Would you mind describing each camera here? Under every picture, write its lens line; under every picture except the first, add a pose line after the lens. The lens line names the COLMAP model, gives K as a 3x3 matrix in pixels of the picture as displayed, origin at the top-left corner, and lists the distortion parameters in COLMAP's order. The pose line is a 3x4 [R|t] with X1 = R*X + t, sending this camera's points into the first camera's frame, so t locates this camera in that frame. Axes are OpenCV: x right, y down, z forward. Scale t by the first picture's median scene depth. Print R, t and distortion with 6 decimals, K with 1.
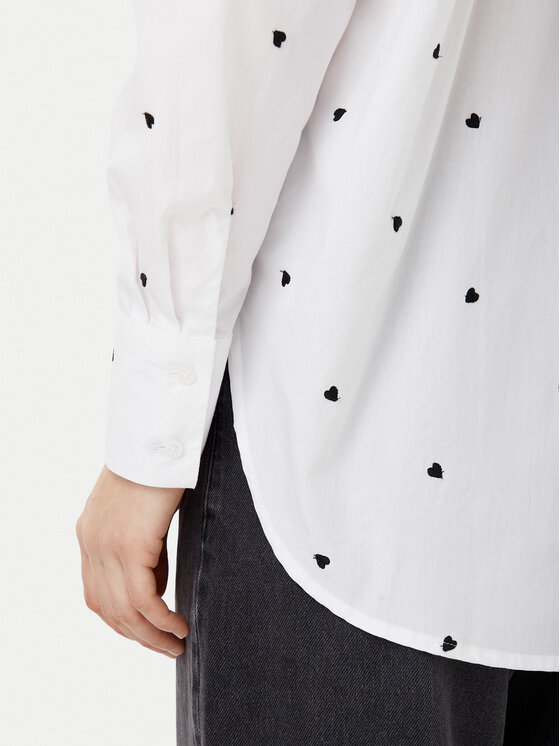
lens RADIAL K [[2037.4, 0, 280.0], [0, 2037.4, 373.0], [0, 0, 1]] dist [-0.396099, 0.638381]
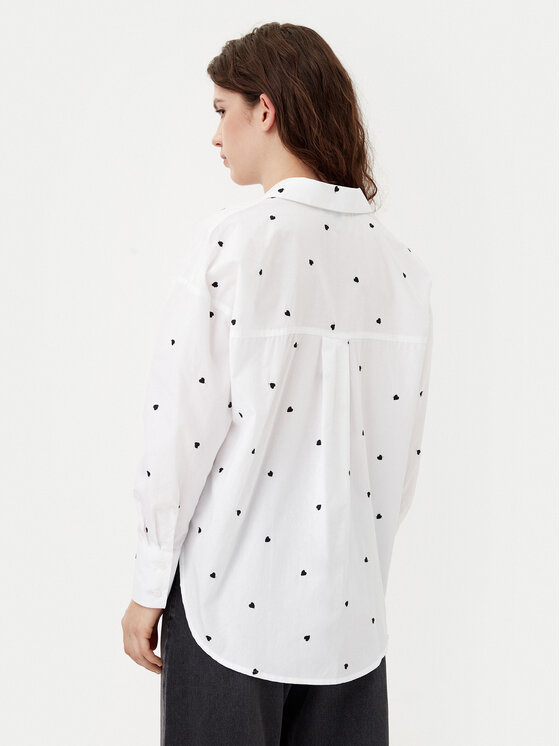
lens RADIAL K [[1469.2, 0, 280.0], [0, 1469.2, 373.0], [0, 0, 1]] dist [0.493536, -7.763770]
pose [[0.998865, 0.022843, -0.041792, 0.184740], [-0.025839, 0.997024, -0.072631, -0.114777], [0.040008, 0.073628, 0.996483, -0.951402]]
